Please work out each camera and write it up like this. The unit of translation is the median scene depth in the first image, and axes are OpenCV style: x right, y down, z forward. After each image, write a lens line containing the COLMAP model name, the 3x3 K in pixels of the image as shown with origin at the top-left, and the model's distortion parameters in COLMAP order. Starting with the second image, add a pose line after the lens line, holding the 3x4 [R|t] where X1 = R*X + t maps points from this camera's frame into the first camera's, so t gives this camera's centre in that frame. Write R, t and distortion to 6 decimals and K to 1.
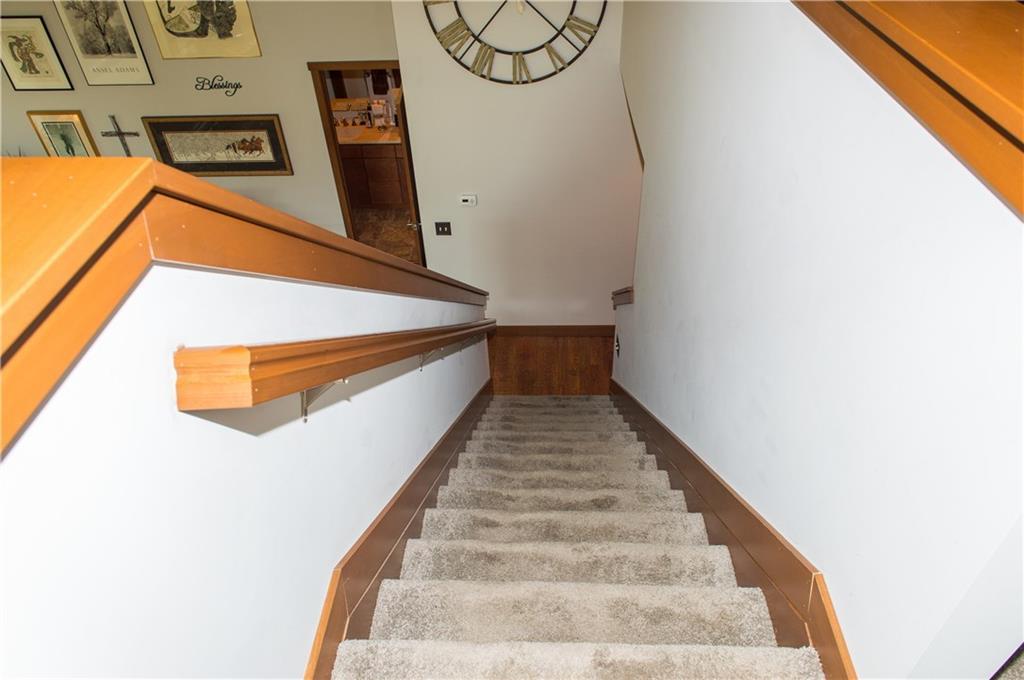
lens RADIAL K [[695.0, 0, 516.5], [0, 695.0, 344.3], [0, 0, 1]] dist [0.006845, 0.002681]
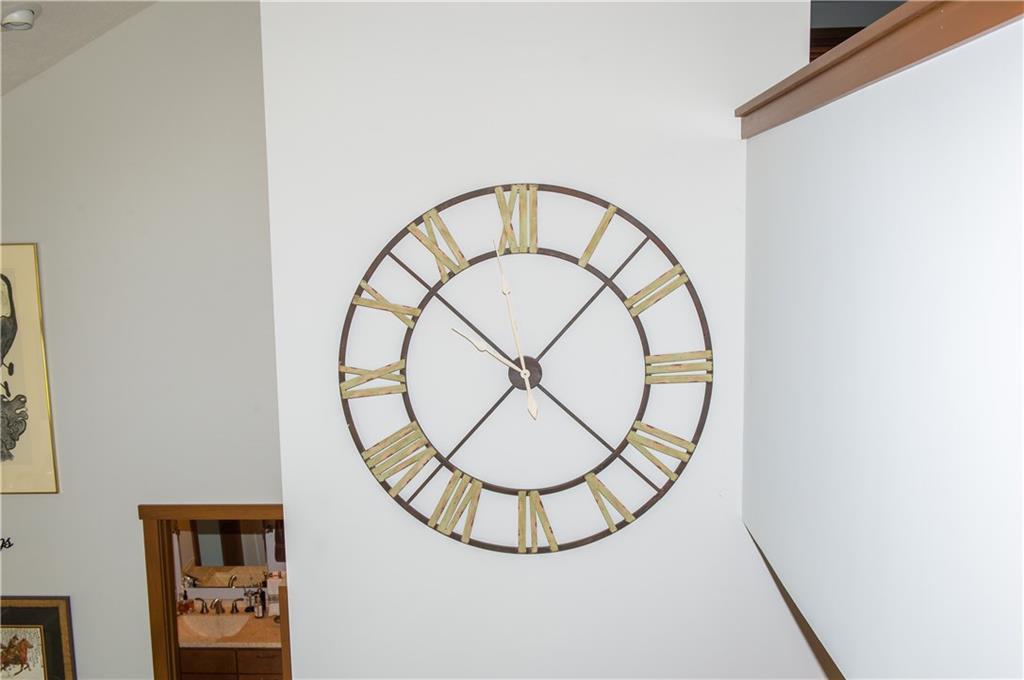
lens RADIAL K [[960.5, 0, 513.0], [0, 960.5, 341.7], [0, 0, 1]] dist [-0.022273, 0.000000]
pose [[0.999822, 0.014337, -0.012281, -0.002717], [-0.018681, 0.845096, -0.534289, -0.150235], [0.002718, 0.534423, 0.845213, 0.380325]]
